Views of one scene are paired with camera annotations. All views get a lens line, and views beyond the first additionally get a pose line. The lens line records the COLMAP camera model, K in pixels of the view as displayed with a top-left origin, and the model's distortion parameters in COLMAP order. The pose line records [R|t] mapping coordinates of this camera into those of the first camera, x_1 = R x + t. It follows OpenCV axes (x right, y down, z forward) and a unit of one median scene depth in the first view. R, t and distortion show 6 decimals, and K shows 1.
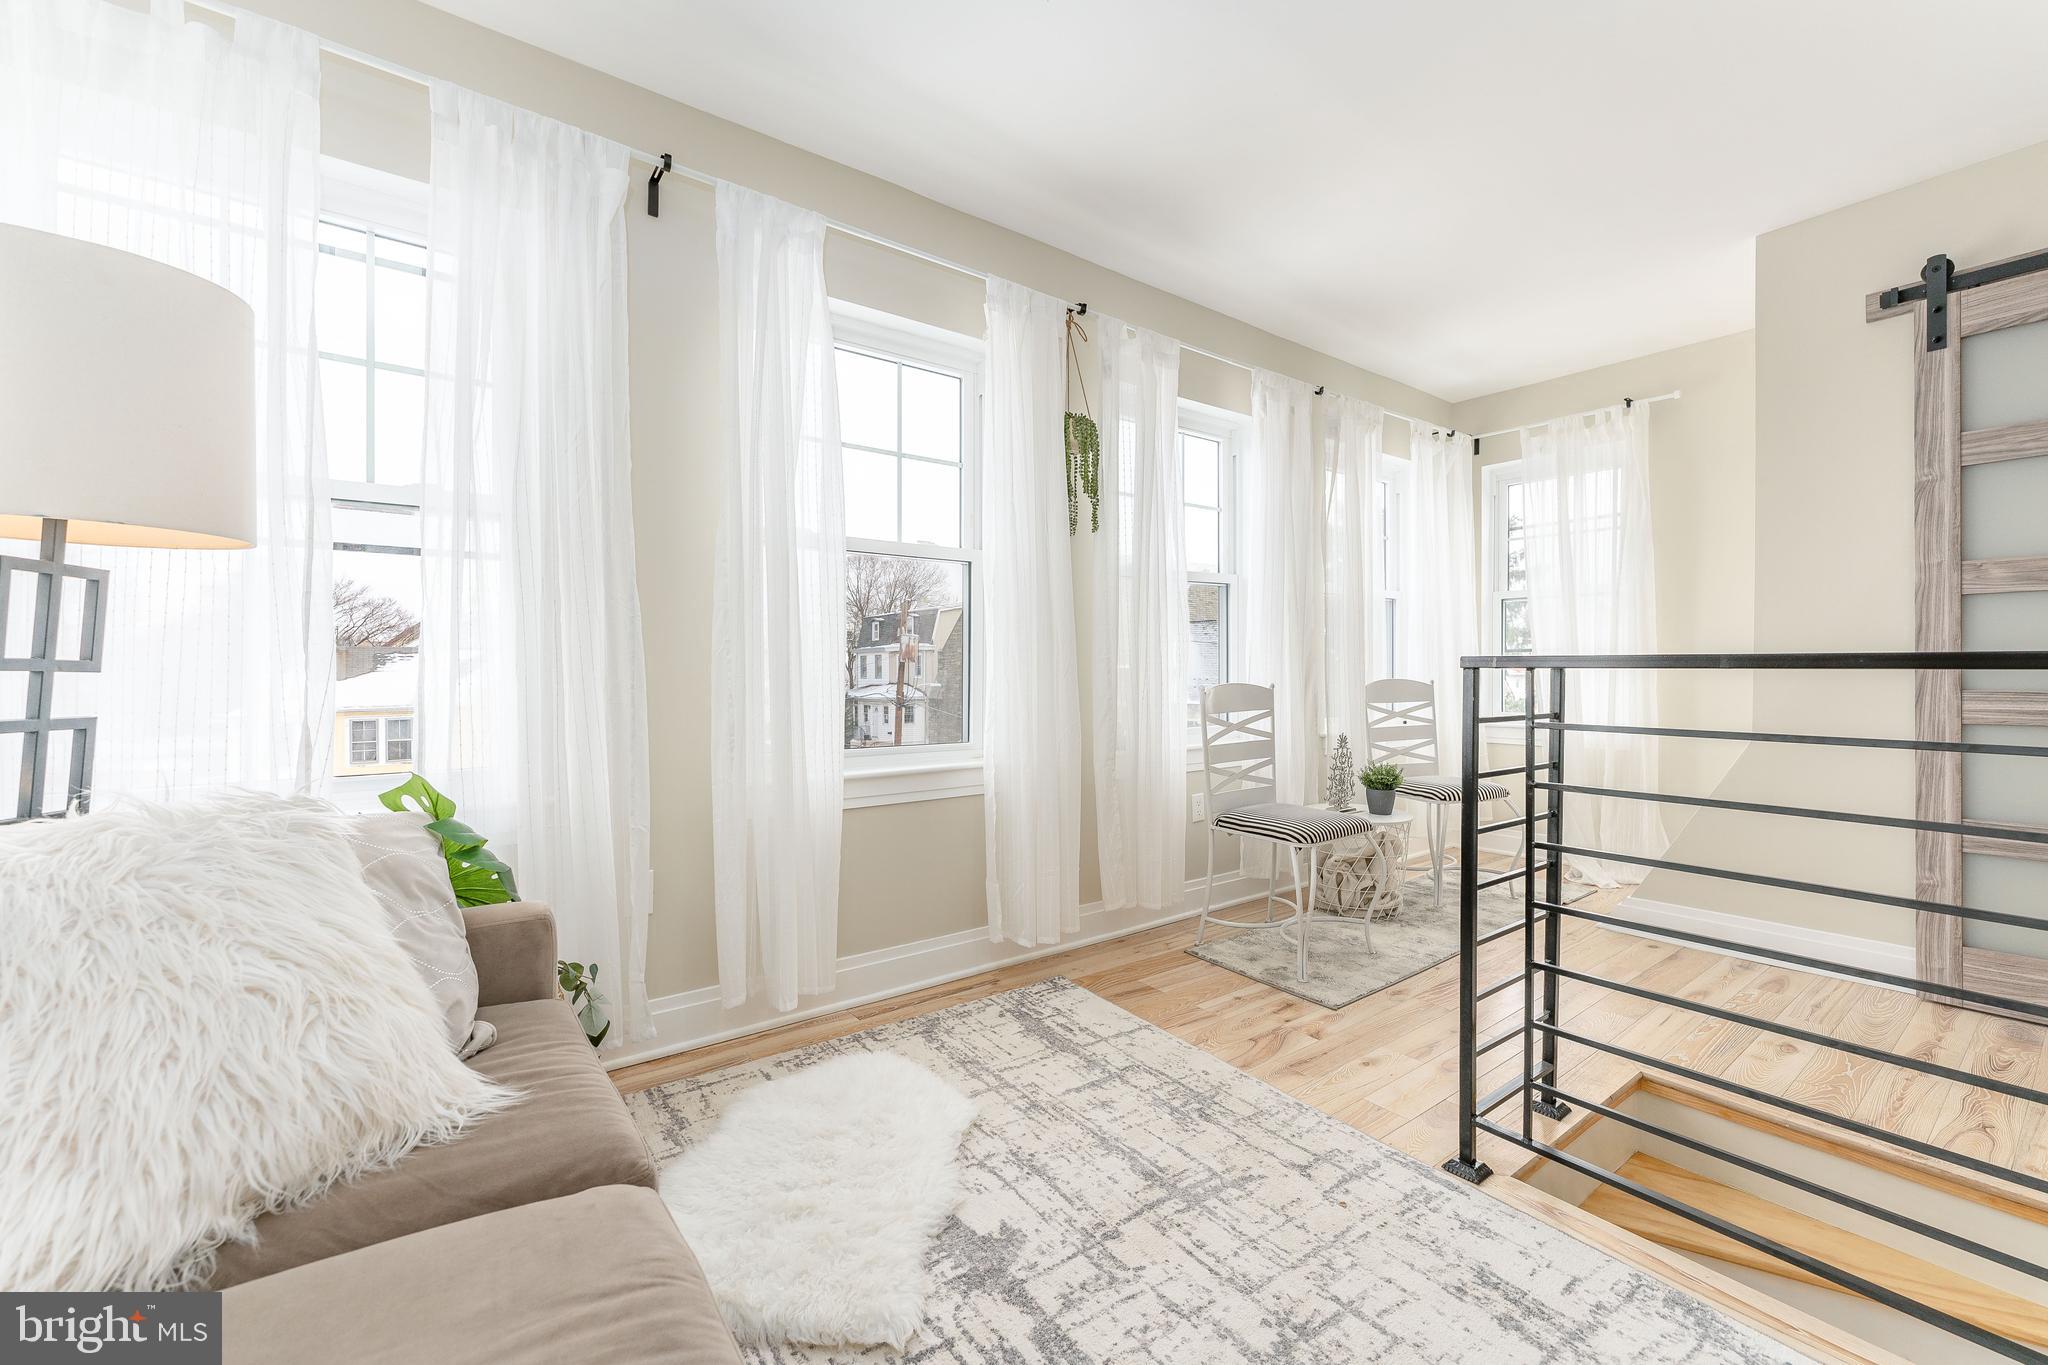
lens RADIAL K [[833.4, 0, 1020.5], [0, 833.4, 677.1], [0, 0, 1]] dist [-0.001106, 0.000536]
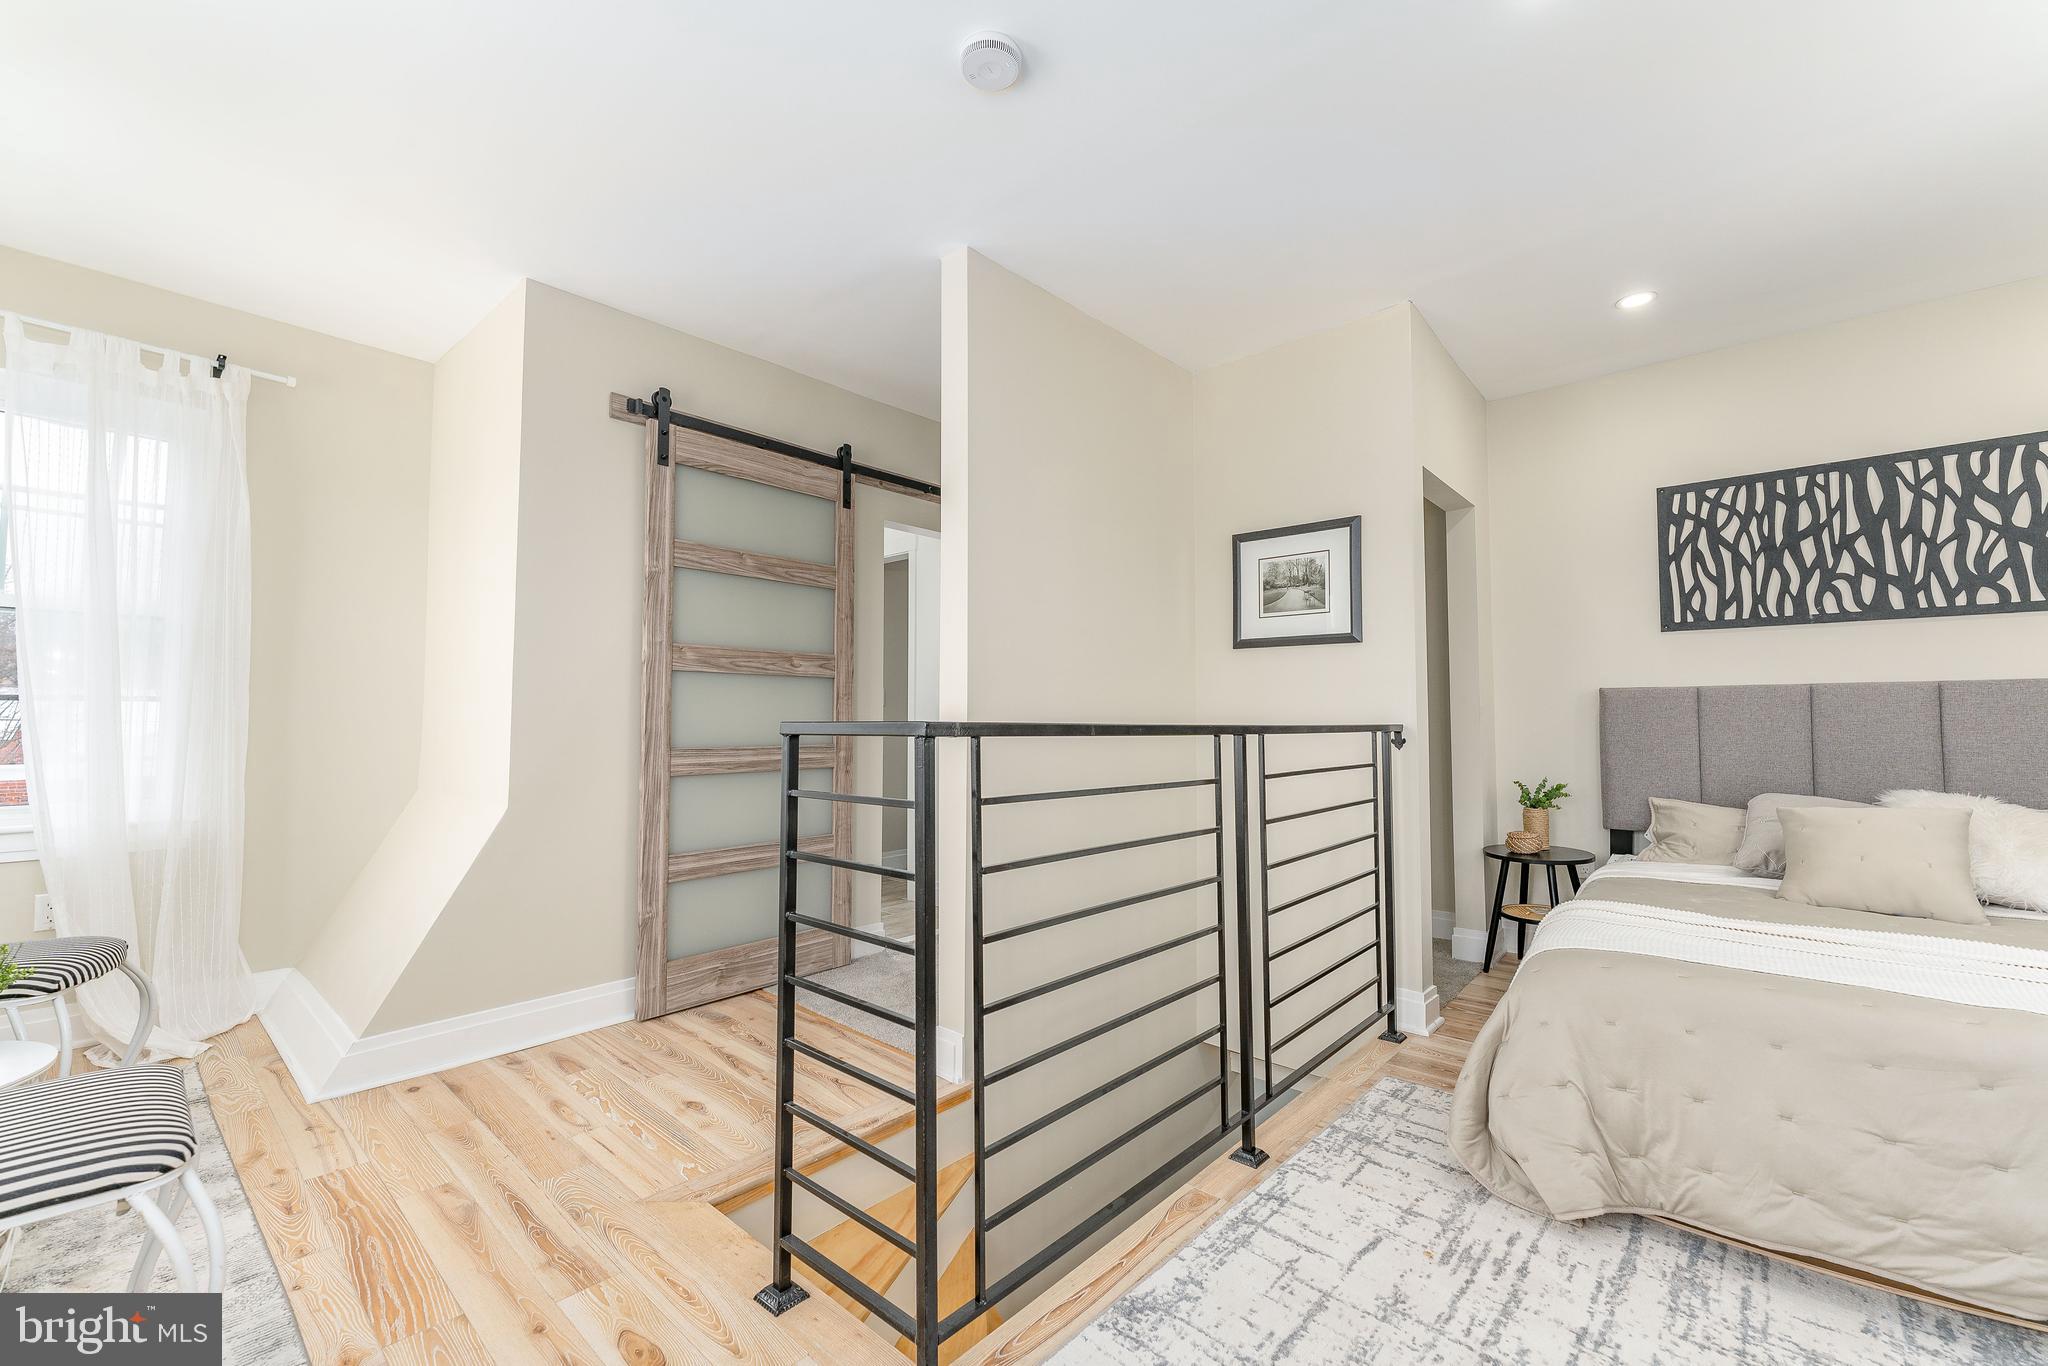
lens RADIAL K [[833.4, 0, 1020.2], [0, 833.4, 684.2], [0, 0, 1]] dist [-0.001106, 0.000536]
pose [[-0.200850, 0.050607, 0.978314, -0.176056], [0.006251, 0.998711, -0.050379, -0.015005], [-0.979602, -0.004003, -0.200907, 0.791018]]
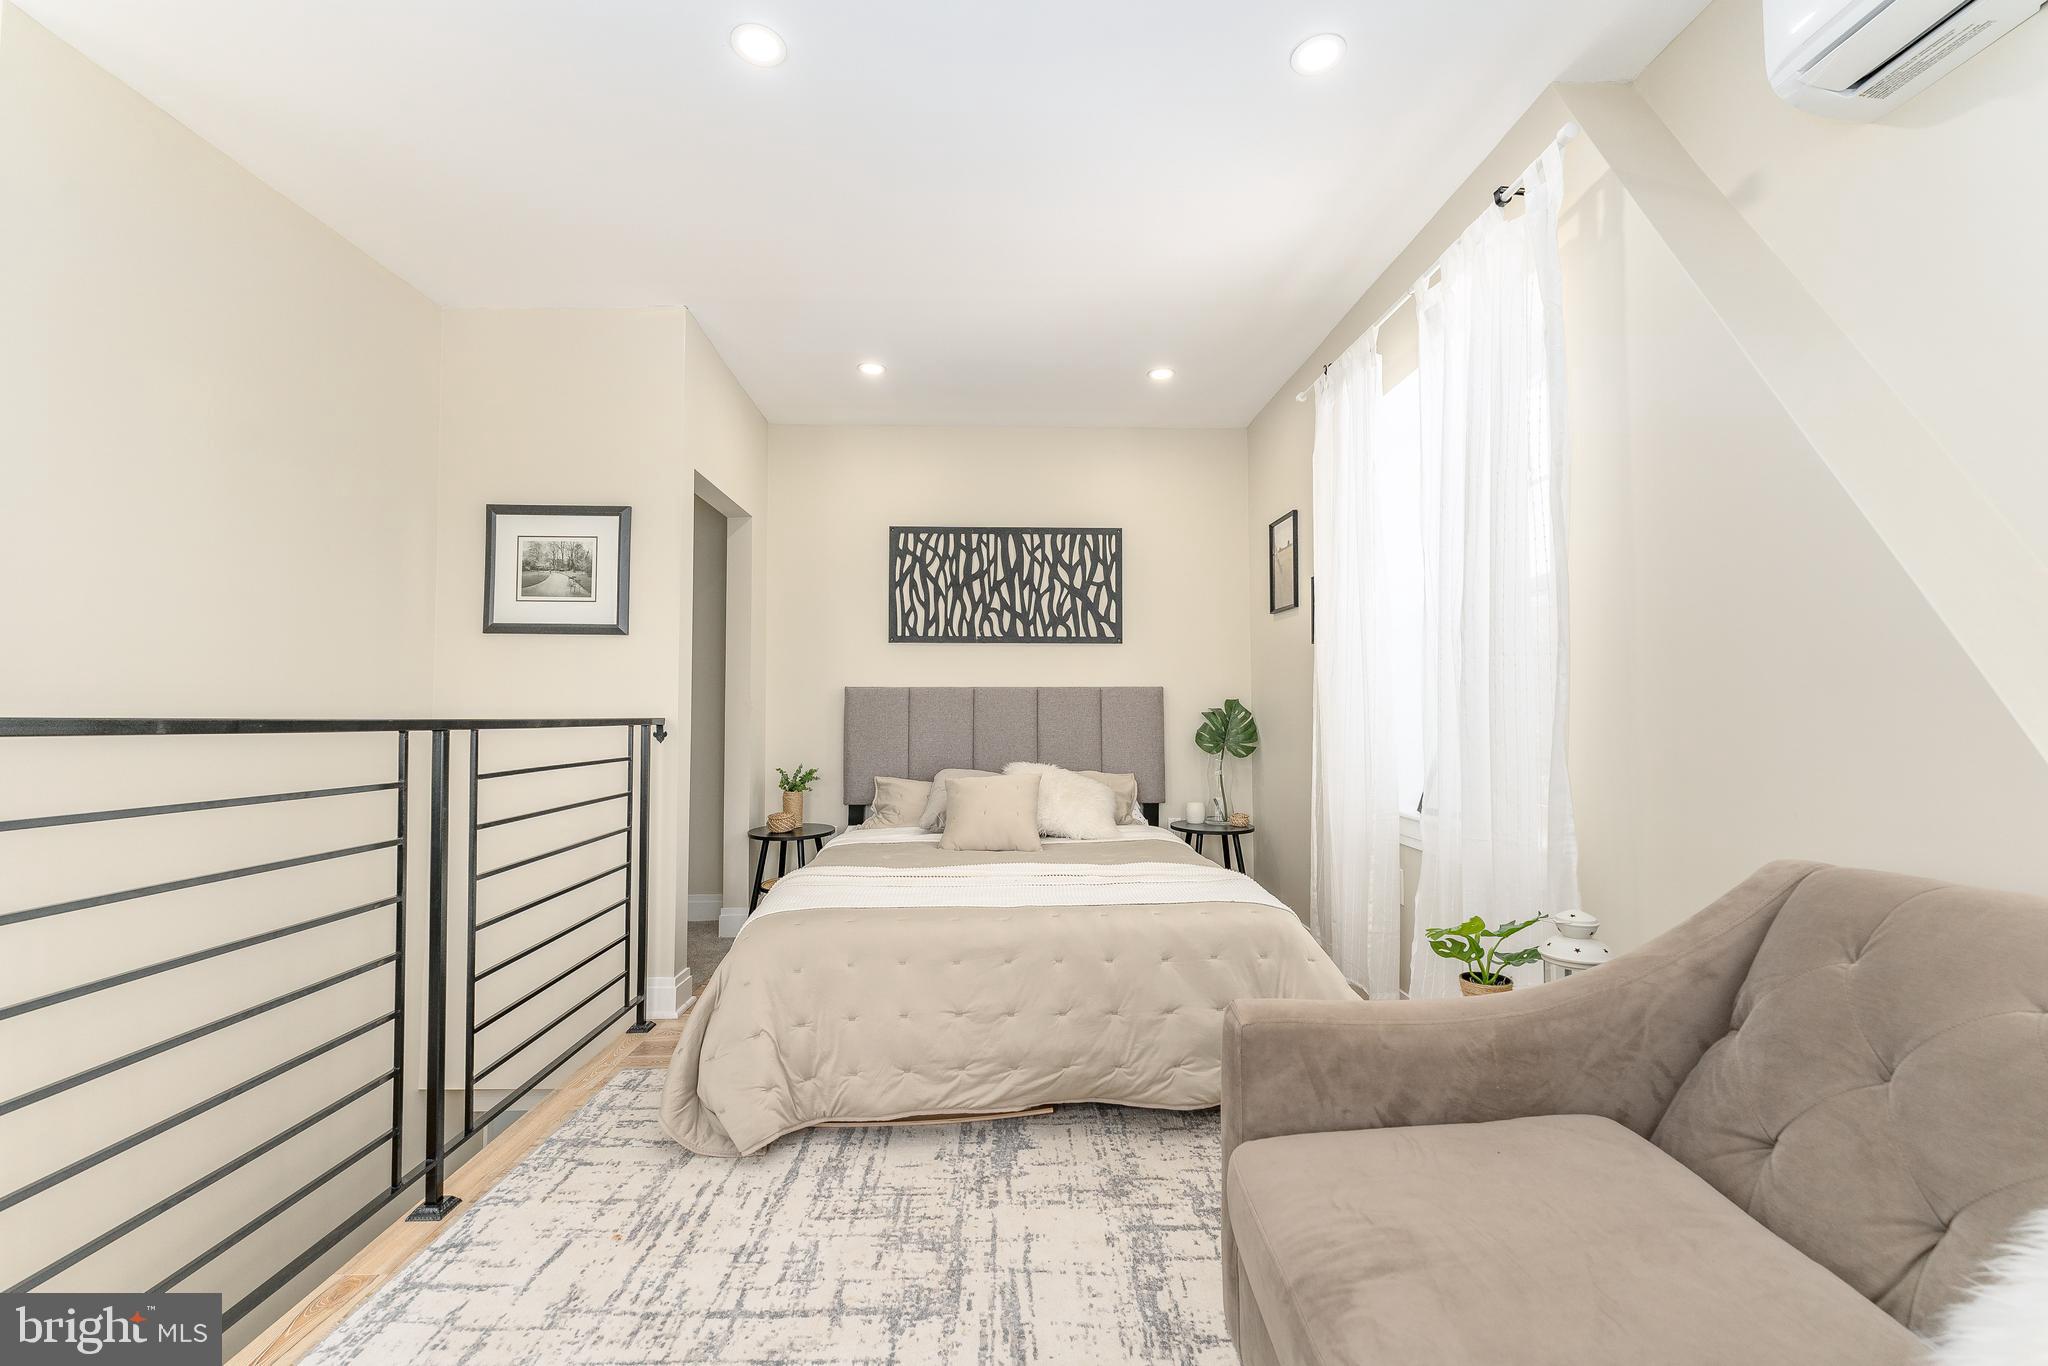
lens RADIAL K [[833.4, 0, 1010.9], [0, 833.4, 684.1], [0, 0, 1]] dist [-0.001106, 0.000536]
pose [[-0.820867, 0.028833, 0.570391, -0.235377], [0.009630, 0.999282, -0.036654, -0.013893], [-0.571038, -0.024595, -0.820555, 0.715135]]
